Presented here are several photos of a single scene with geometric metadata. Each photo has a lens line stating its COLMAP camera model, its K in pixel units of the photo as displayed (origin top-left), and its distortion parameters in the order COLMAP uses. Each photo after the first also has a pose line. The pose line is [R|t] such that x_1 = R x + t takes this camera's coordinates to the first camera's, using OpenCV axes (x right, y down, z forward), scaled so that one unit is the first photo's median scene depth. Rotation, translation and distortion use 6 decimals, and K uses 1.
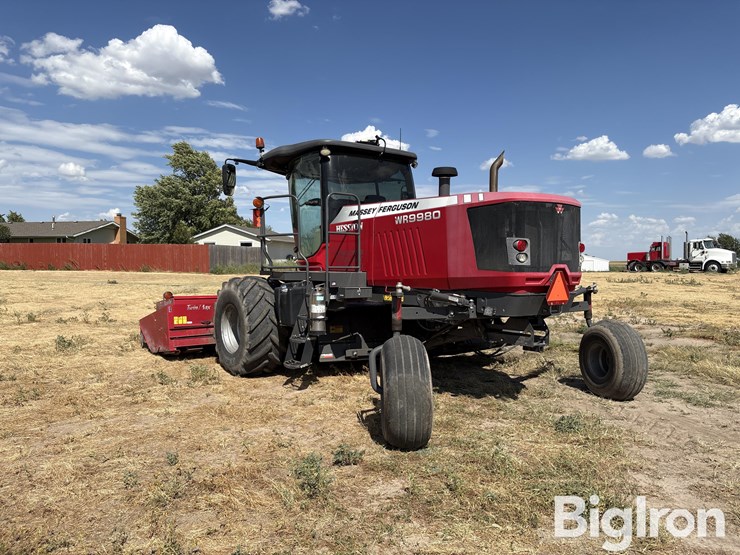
lens RADIAL K [[561.2, 0, 359.5], [0, 561.2, 293.7], [0, 0, 1]] dist [0.039854, -0.082640]
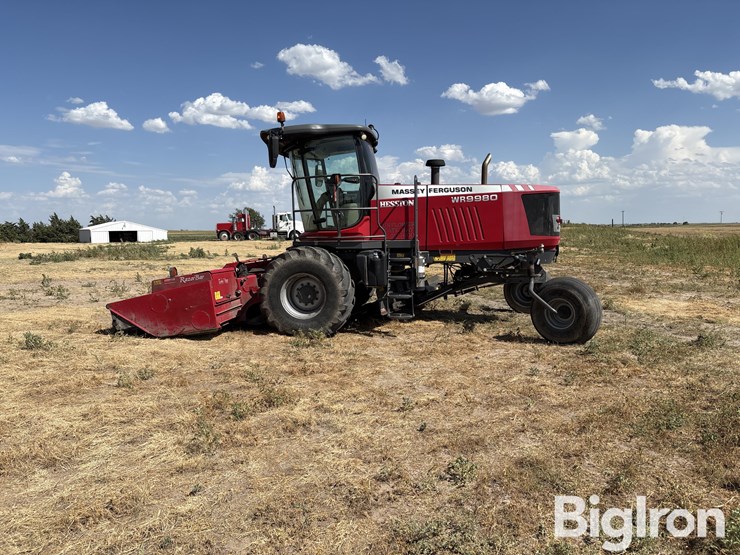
lens RADIAL K [[563.9, 0, 369.2], [0, 563.9, 255.7], [0, 0, 1]] dist [0.118529, -0.089312]
pose [[0.669789, -0.040005, 0.741473, -0.126362], [0.051344, 0.998653, 0.007500, -0.002160], [-0.740774, 0.033047, 0.670941, 0.029640]]
